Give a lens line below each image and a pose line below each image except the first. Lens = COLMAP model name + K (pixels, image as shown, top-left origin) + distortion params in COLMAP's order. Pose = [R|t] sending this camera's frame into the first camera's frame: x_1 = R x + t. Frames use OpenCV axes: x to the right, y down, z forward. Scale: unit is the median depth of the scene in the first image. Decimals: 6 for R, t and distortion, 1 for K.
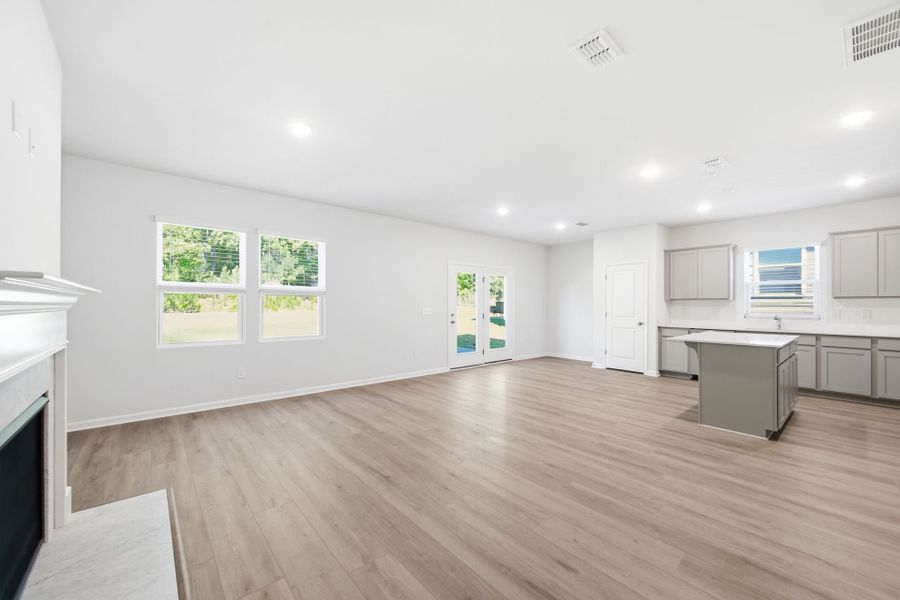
lens RADIAL K [[352.7, 0, 449.3], [0, 352.7, 303.5], [0, 0, 1]] dist [-0.001905, -0.000303]
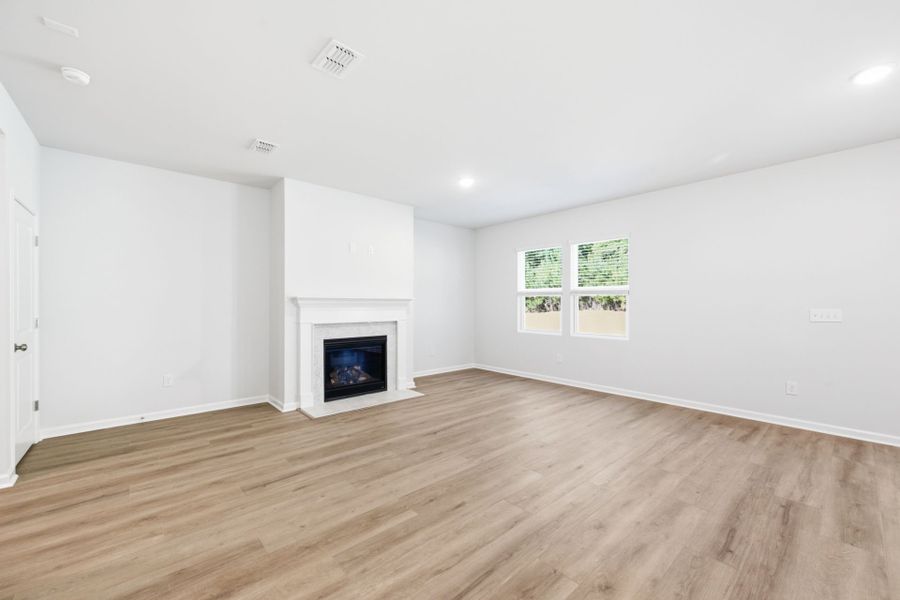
lens RADIAL K [[352.7, 0, 449.3], [0, 352.7, 303.5], [0, 0, 1]] dist [-0.001905, -0.000303]
pose [[0.017217, -0.006201, -0.999833, 0.928073], [0.004515, 0.999971, -0.006125, 0.009939], [0.999842, -0.004409, 0.017244, 0.828974]]
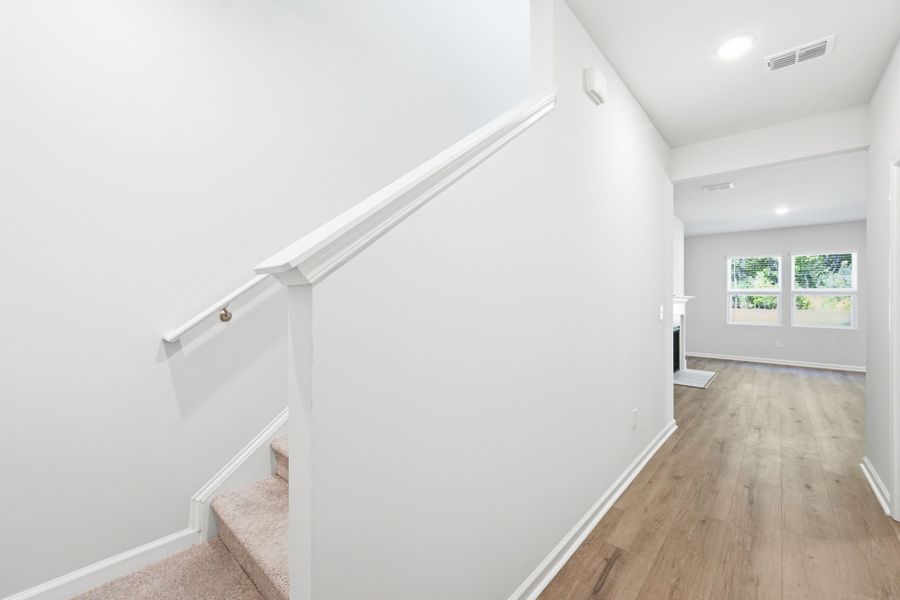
lens RADIAL K [[357.5, 0, 450.7], [0, 357.5, 291.8], [0, 0, 1]] dist [0.019281, -0.000003]
pose [[0.142569, -0.024939, -0.989471, 1.141635], [-0.000311, 0.999681, -0.025241, -0.000229], [0.989785, 0.003906, 0.142516, -0.966556]]
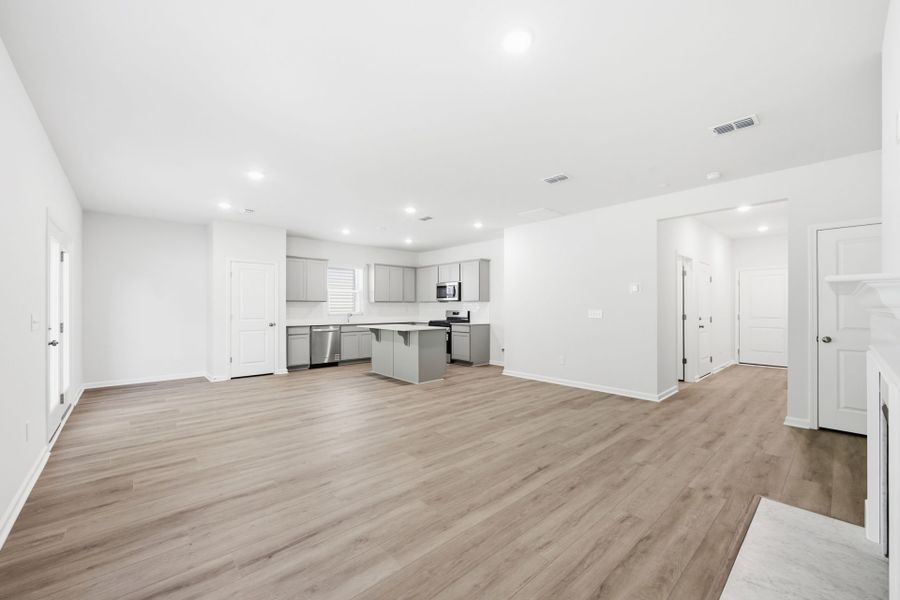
lens RADIAL K [[364.5, 0, 450.0], [0, 364.5, 300.0], [0, 0, 1]] dist [0.000856, 0.000419]
pose [[-0.035949, 0.015805, 0.999229, -1.018362], [-0.004126, 0.999864, -0.015964, 0.003569], [-0.999345, -0.004697, -0.035879, 1.052388]]
